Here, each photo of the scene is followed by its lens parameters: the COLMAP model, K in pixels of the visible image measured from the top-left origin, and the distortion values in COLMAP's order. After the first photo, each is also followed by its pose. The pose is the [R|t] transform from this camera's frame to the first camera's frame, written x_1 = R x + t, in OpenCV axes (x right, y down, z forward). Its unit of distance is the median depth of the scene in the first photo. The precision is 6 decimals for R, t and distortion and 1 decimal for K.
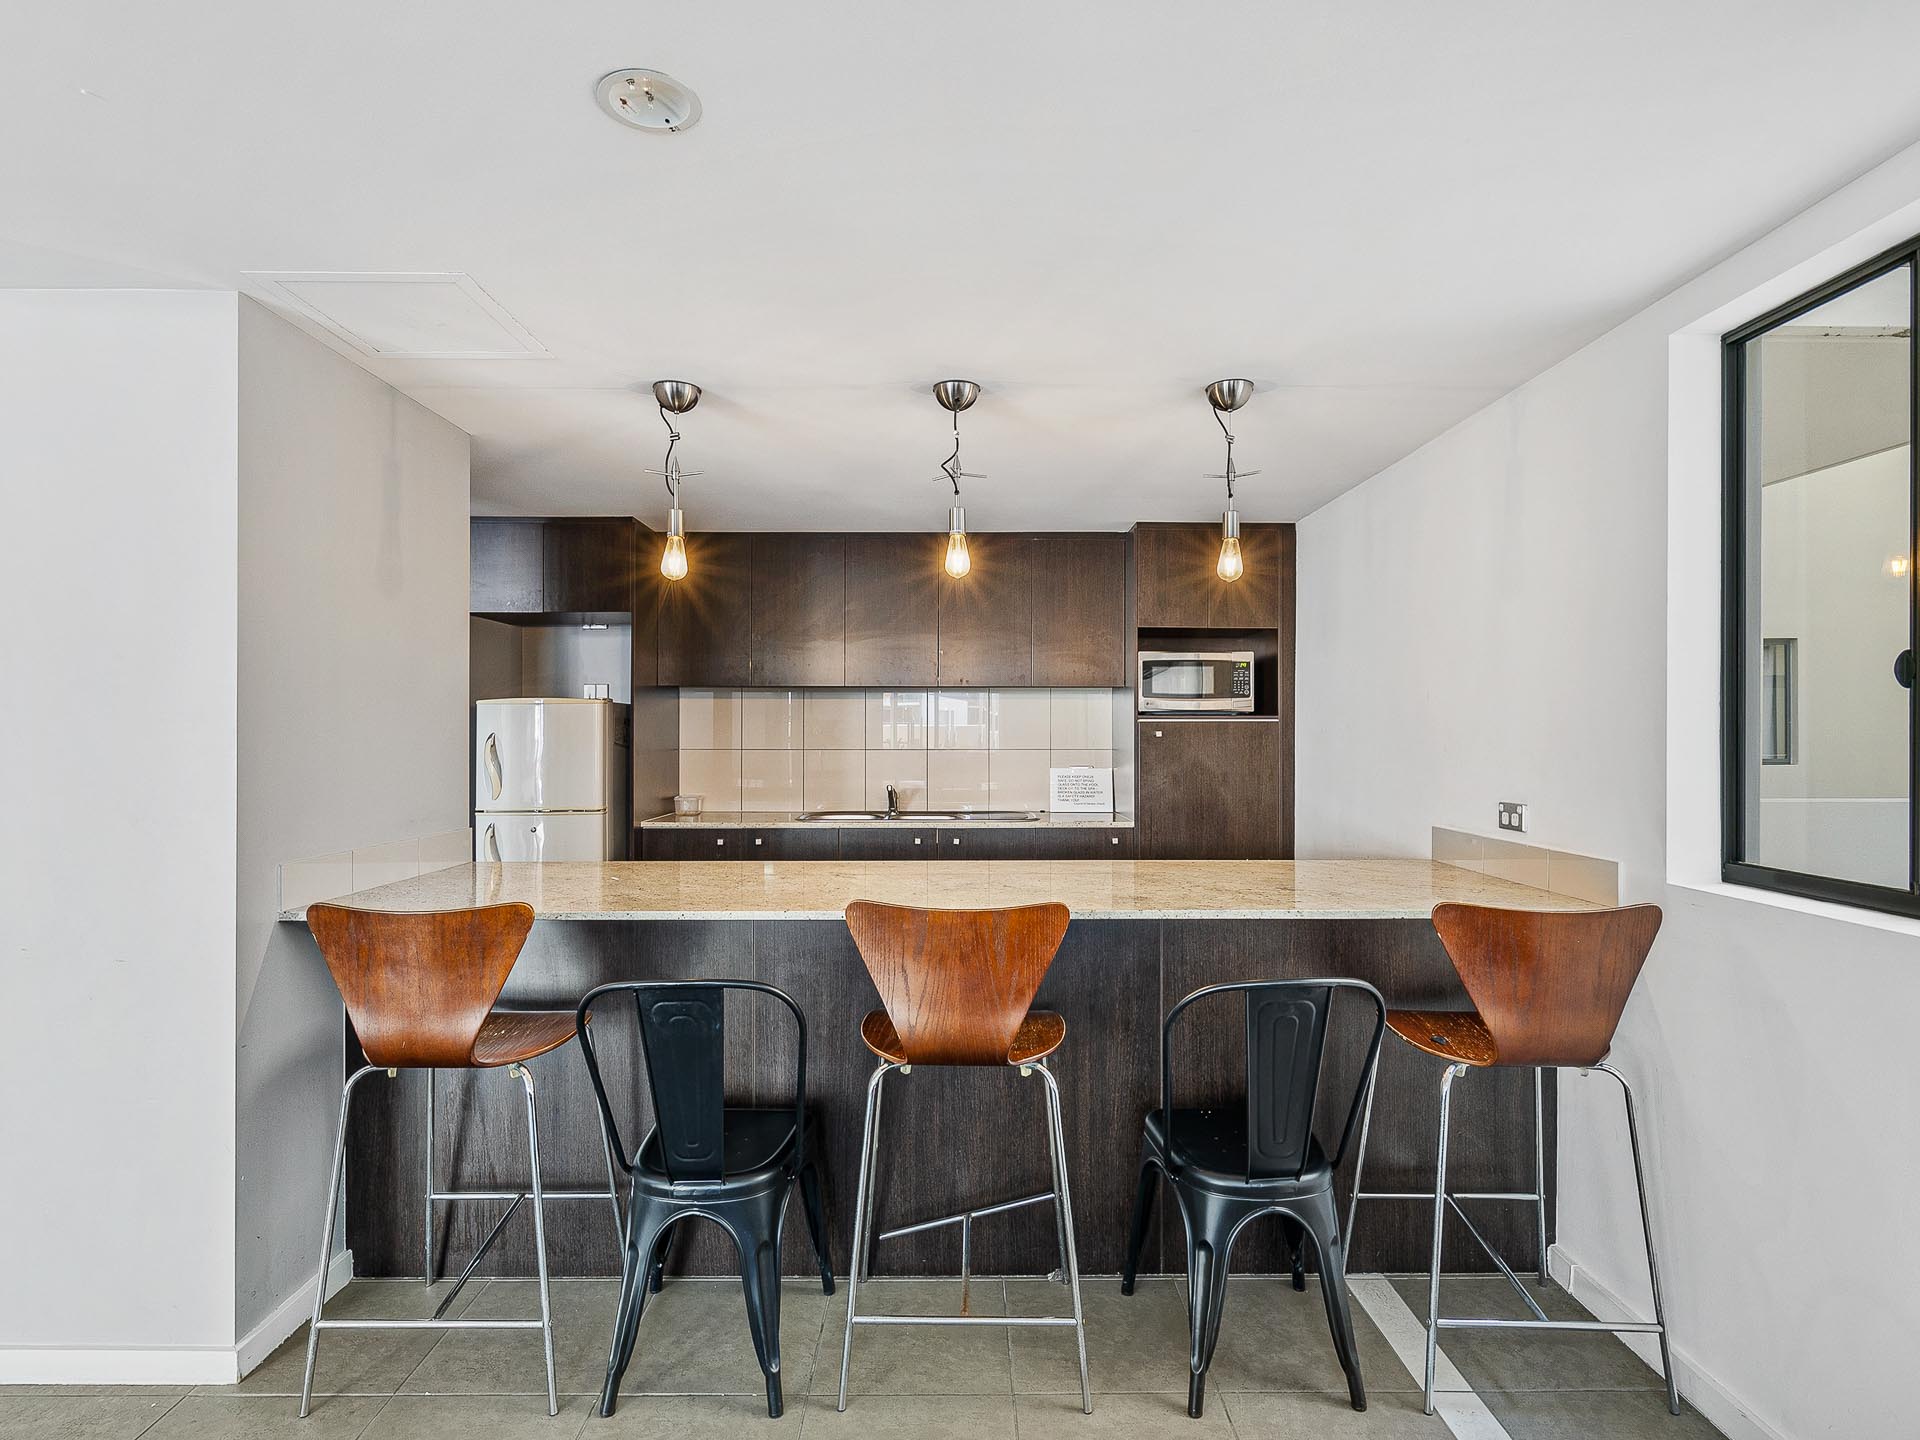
lens RADIAL K [[1004.9, 0, 959.6], [0, 1004.9, 724.7], [0, 0, 1]] dist [-0.006222, 0.004477]
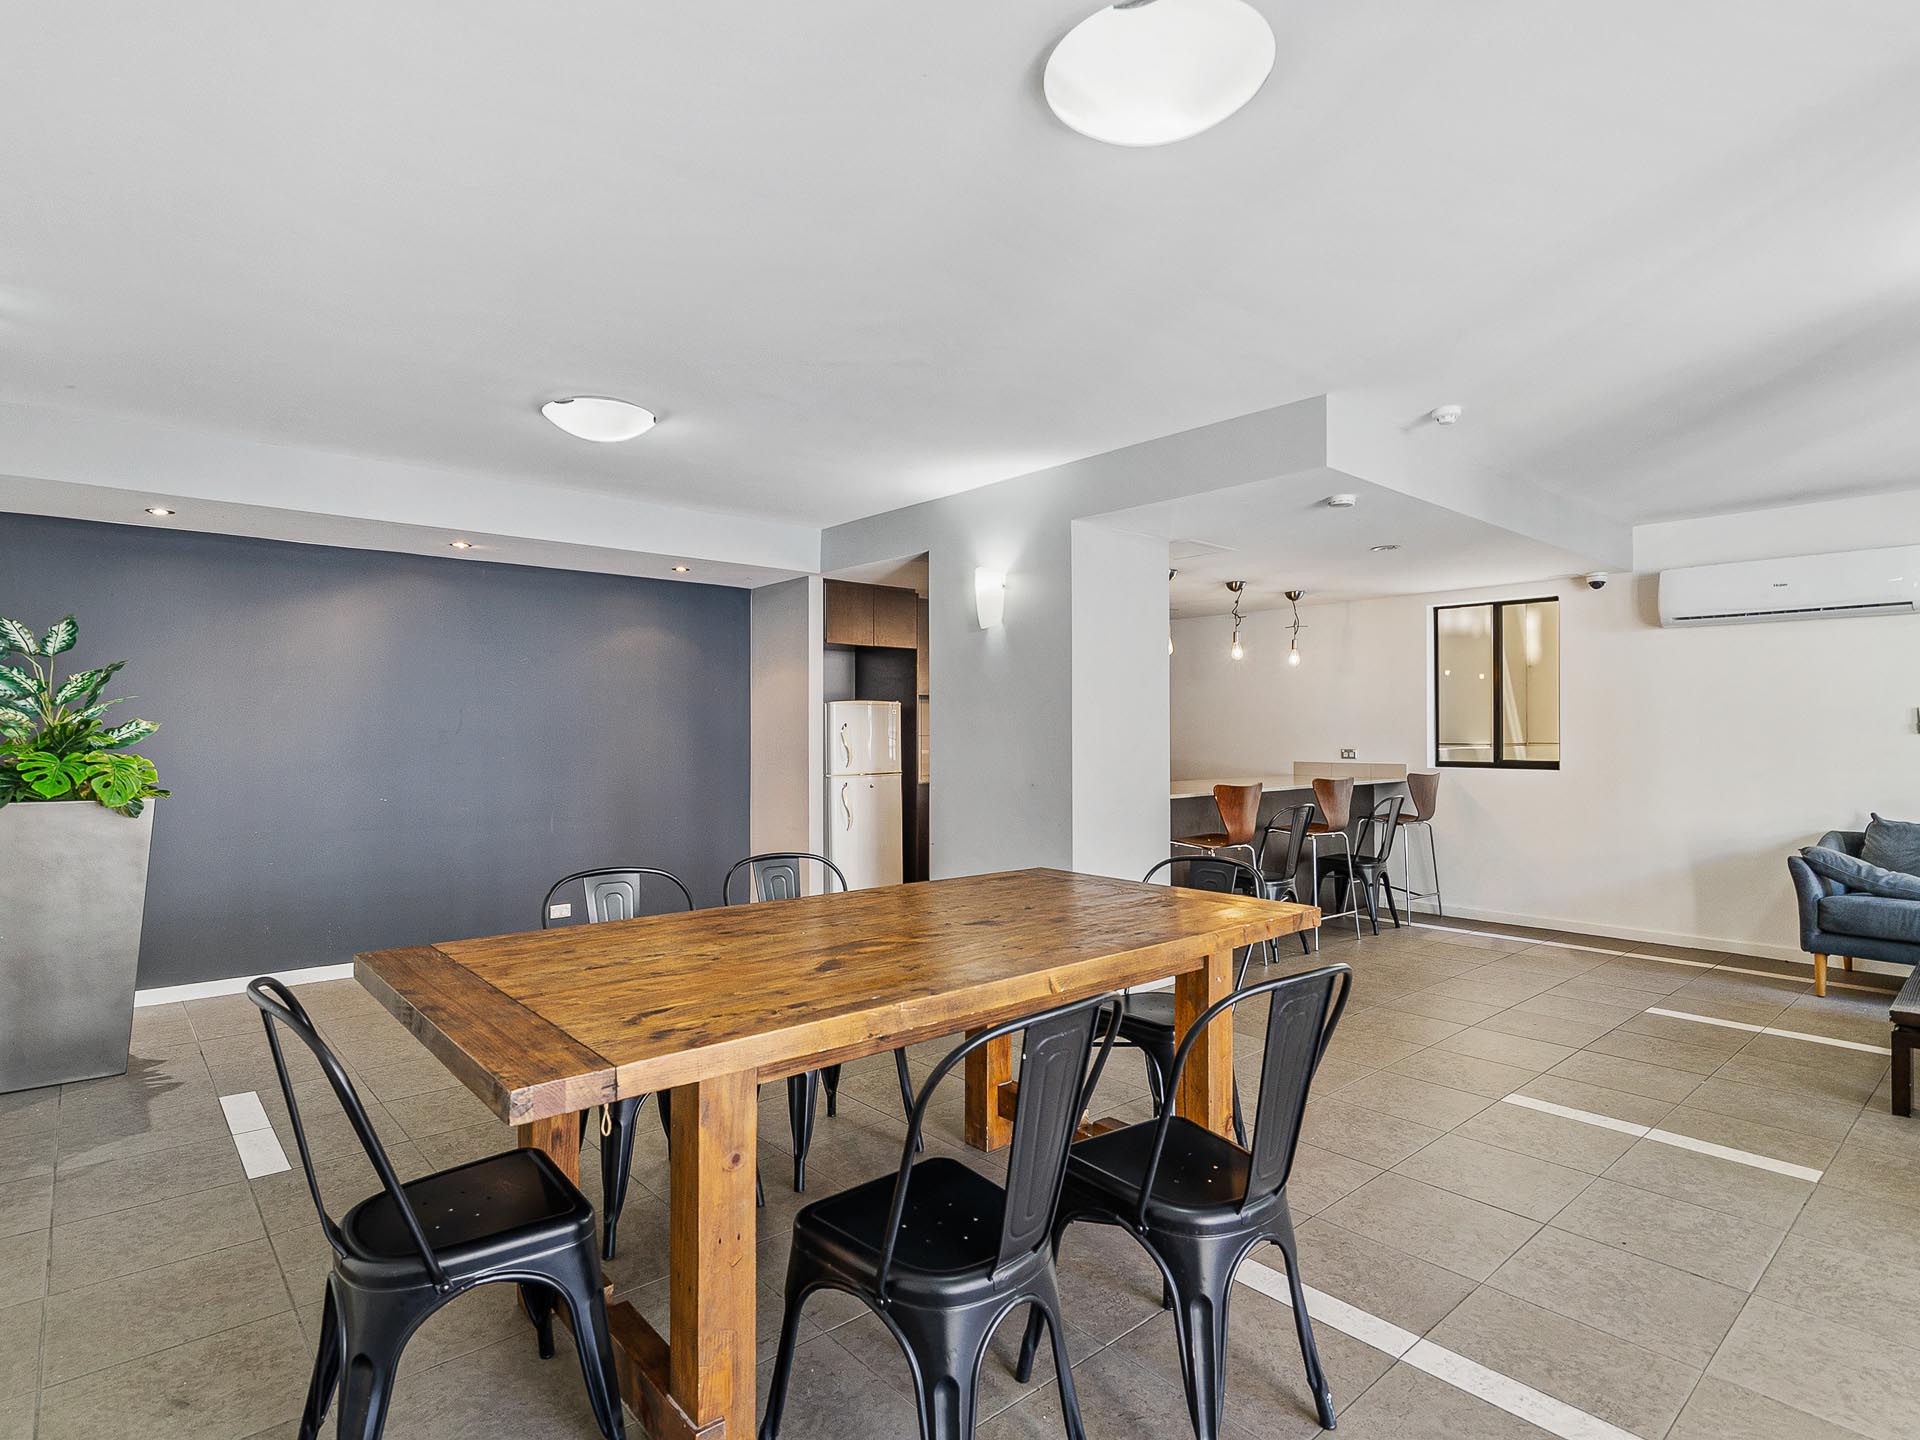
lens RADIAL K [[1004.9, 0, 955.5], [0, 1004.9, 721.9], [0, 0, 1]] dist [-0.006222, 0.004477]
pose [[0.750072, 0.003108, 0.661349, -2.097625], [-0.003693, 0.999993, -0.000511, 0.010497], [-0.661346, -0.002060, 0.750078, -0.360268]]
